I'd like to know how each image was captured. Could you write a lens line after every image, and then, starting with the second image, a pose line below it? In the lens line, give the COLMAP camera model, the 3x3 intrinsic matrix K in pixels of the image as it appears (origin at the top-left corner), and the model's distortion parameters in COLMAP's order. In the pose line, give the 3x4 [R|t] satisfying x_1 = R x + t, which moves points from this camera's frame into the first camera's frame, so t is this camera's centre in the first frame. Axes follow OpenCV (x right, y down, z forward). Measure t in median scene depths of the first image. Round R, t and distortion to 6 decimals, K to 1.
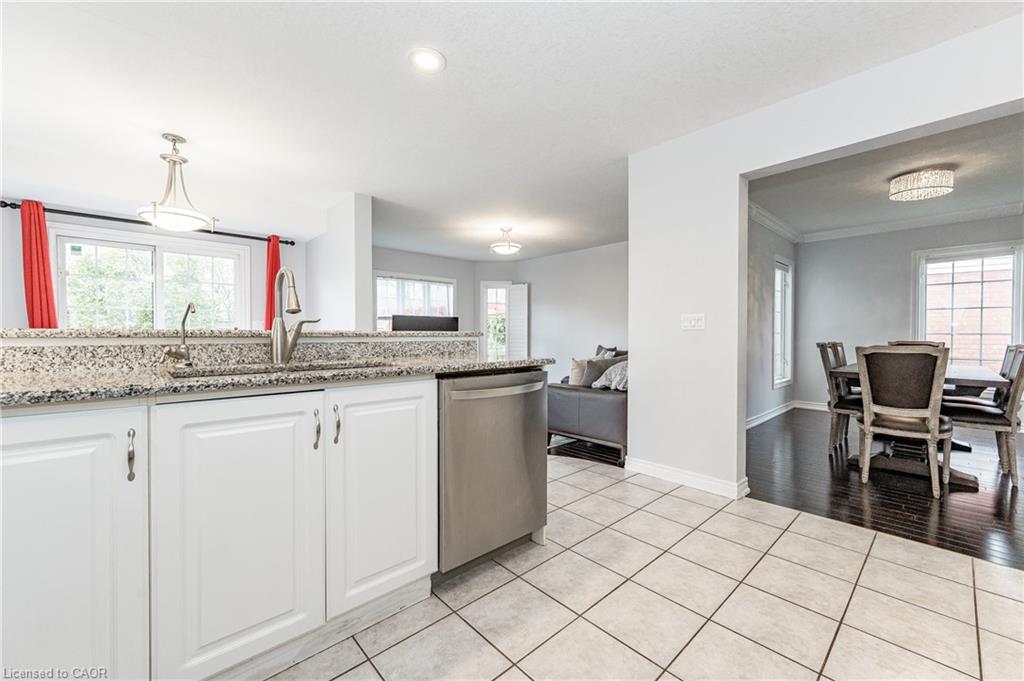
lens RADIAL K [[410.2, 0, 509.9], [0, 410.2, 340.2], [0, 0, 1]] dist [-0.001348, 0.000138]
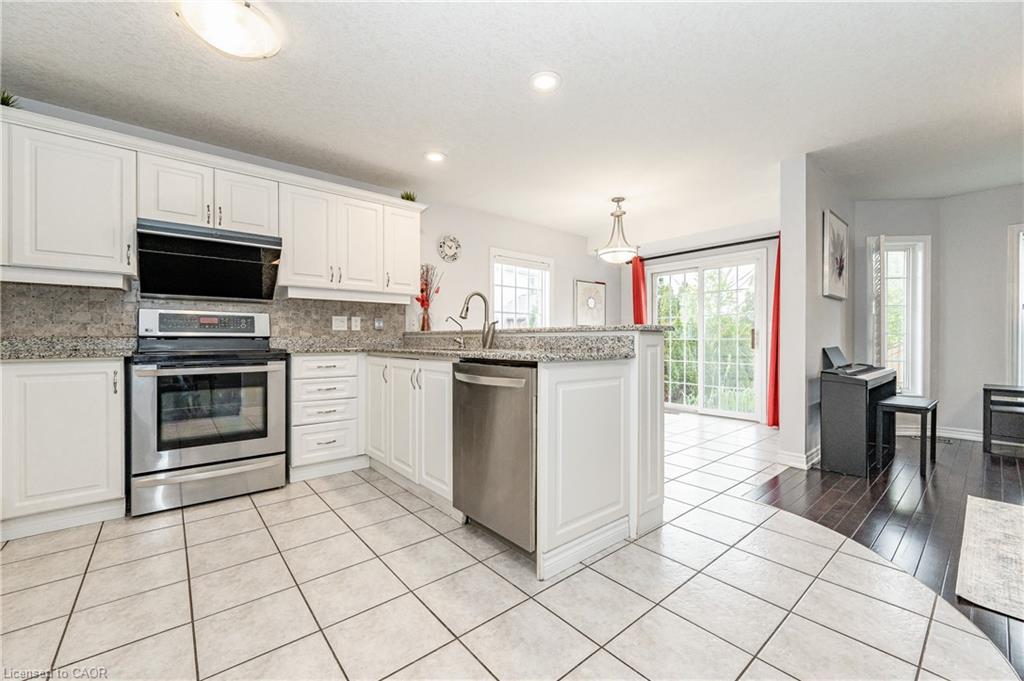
lens RADIAL K [[410.2, 0, 509.9], [0, 410.2, 340.2], [0, 0, 1]] dist [-0.001348, 0.000138]
pose [[-0.045769, -0.000026, -0.998952, 0.912693], [-0.016094, 0.999870, 0.000711, 0.016146], [0.998822, 0.016110, -0.045764, 0.970529]]
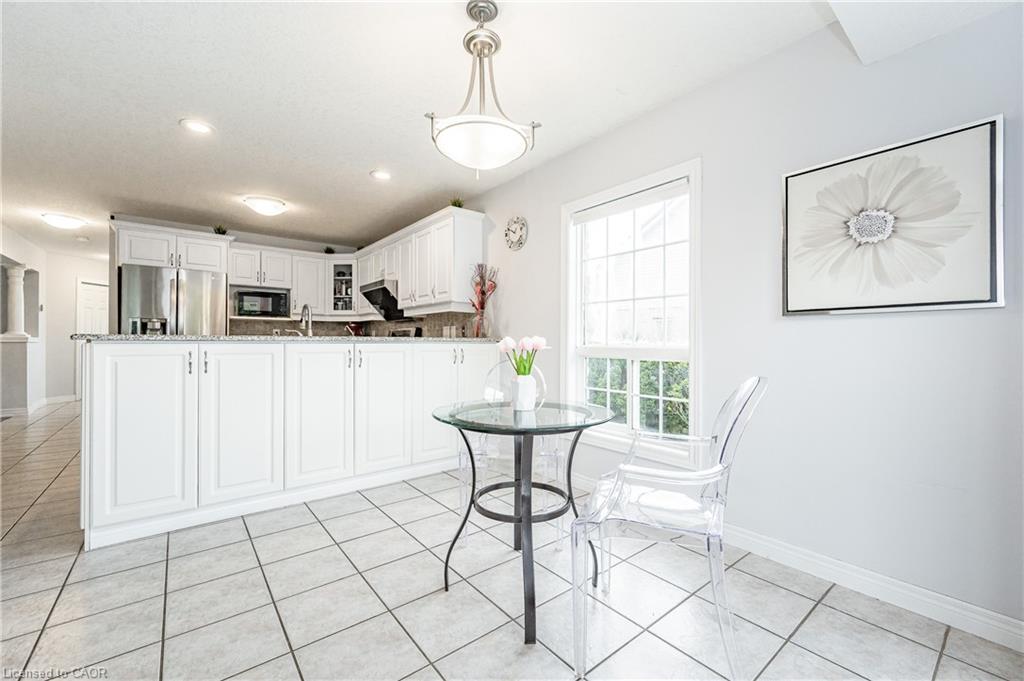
lens RADIAL K [[410.2, 0, 509.9], [0, 410.2, 340.2], [0, 0, 1]] dist [-0.001348, 0.000138]
pose [[-0.997951, -0.010055, 0.063182, -1.267423], [-0.009549, 0.999920, 0.008311, -0.026333], [-0.063260, 0.007691, -0.997967, 2.228095]]
